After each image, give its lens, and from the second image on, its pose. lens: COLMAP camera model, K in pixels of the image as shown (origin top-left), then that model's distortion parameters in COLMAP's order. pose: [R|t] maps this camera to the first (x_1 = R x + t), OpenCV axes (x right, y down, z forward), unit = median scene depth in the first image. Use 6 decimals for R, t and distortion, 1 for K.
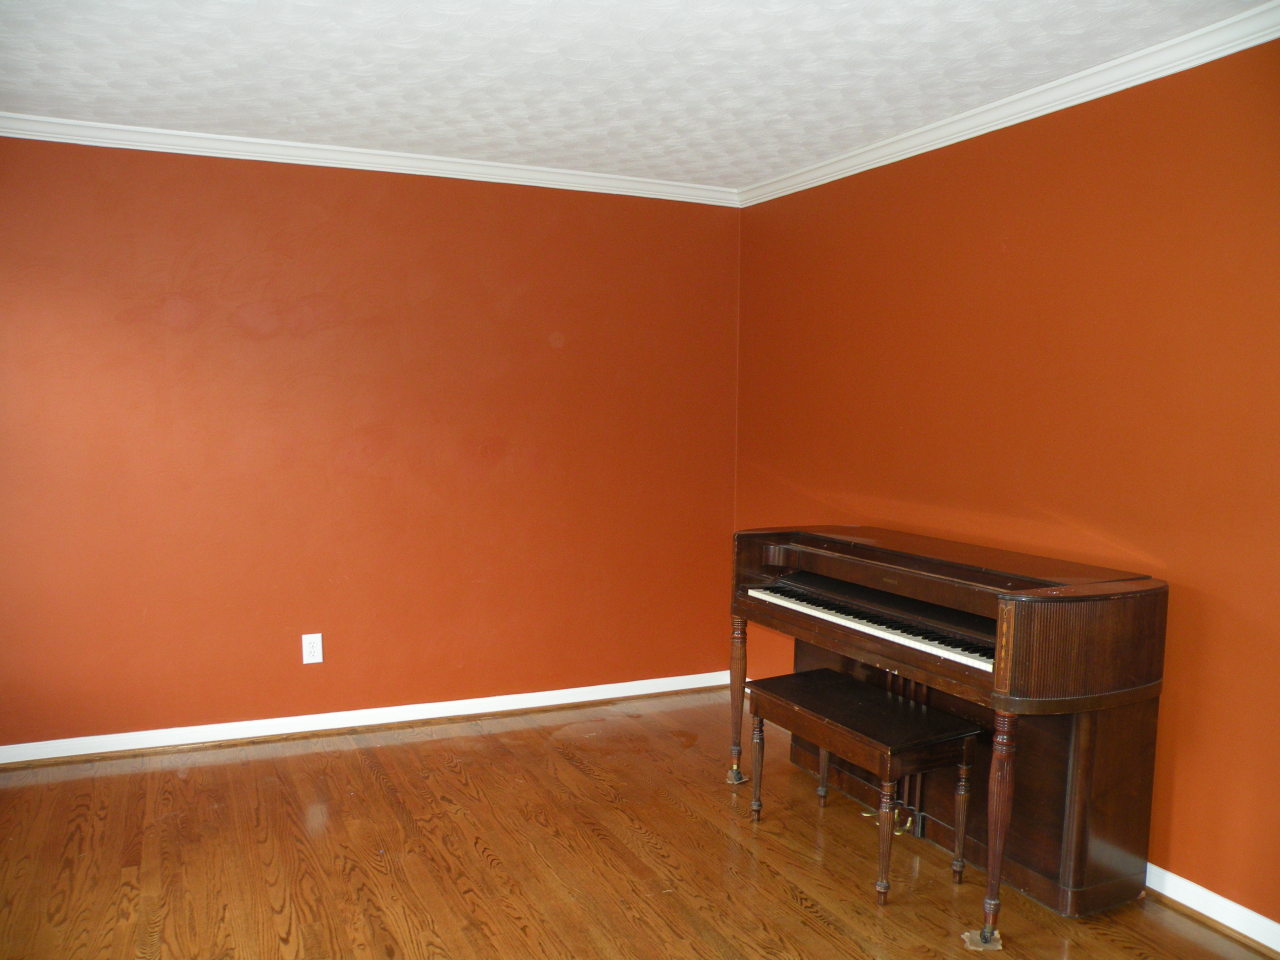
lens RADIAL K [[1048.7, 0, 640.0], [0, 1048.7, 480.0], [0, 0, 1]] dist [-0.132841, 0.163923]
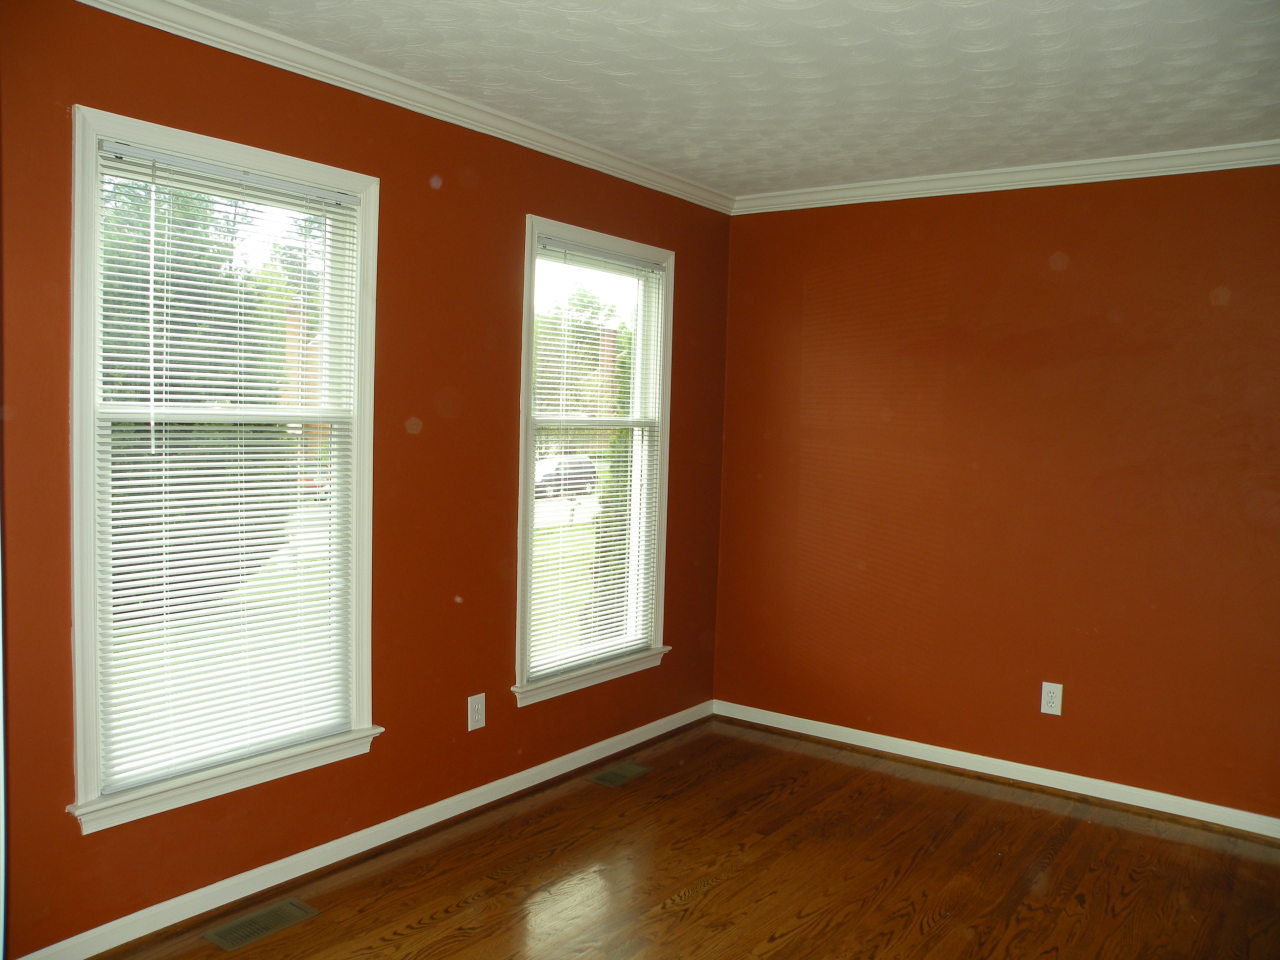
lens RADIAL K [[1048.7, 0, 640.0], [0, 1048.7, 480.0], [0, 0, 1]] dist [-0.132841, 0.163923]
pose [[0.470401, 0.051264, -0.880962, 0.374190], [-0.078495, 0.996785, 0.016091, -0.024014], [0.878955, 0.061582, 0.472912, 0.254220]]
